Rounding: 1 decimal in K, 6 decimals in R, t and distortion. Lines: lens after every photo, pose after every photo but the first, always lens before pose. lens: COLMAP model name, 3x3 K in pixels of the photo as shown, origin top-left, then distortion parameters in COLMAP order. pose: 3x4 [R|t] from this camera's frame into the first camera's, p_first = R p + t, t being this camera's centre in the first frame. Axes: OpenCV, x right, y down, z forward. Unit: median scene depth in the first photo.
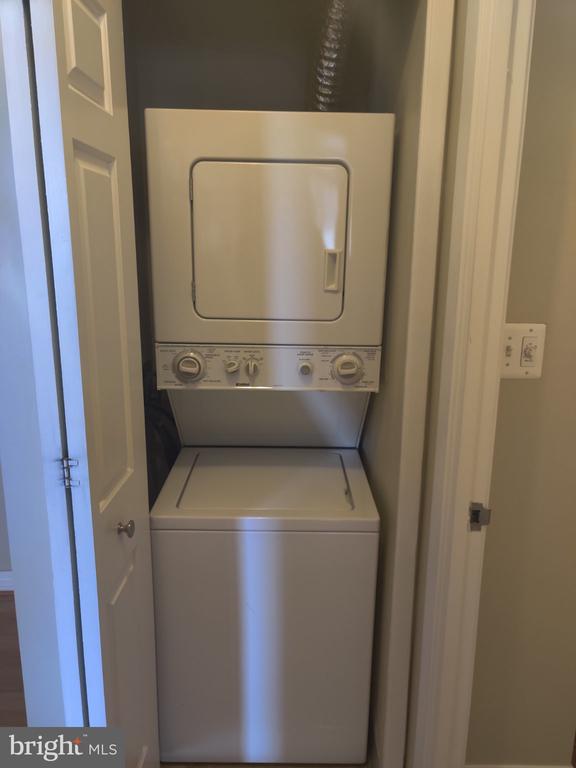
lens RADIAL K [[572.1, 0, 288.0], [0, 572.1, 384.0], [0, 0, 1]] dist [0.002754, 0.002656]
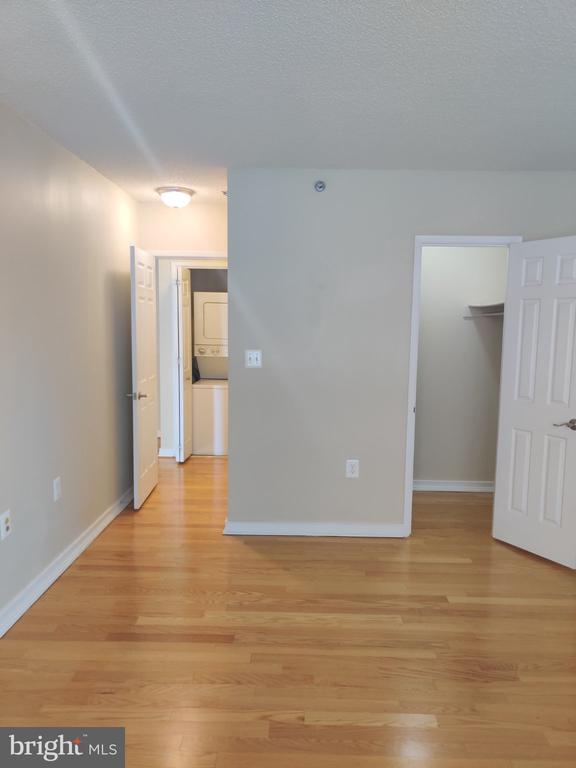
lens RADIAL K [[572.1, 0, 288.0], [0, 572.1, 384.0], [0, 0, 1]] dist [0.002754, 0.002656]
pose [[0.999200, 0.005275, -0.039655, 0.598302], [-0.009971, 0.992822, -0.119188, 0.686380], [0.038741, 0.119488, 0.992080, -2.984562]]
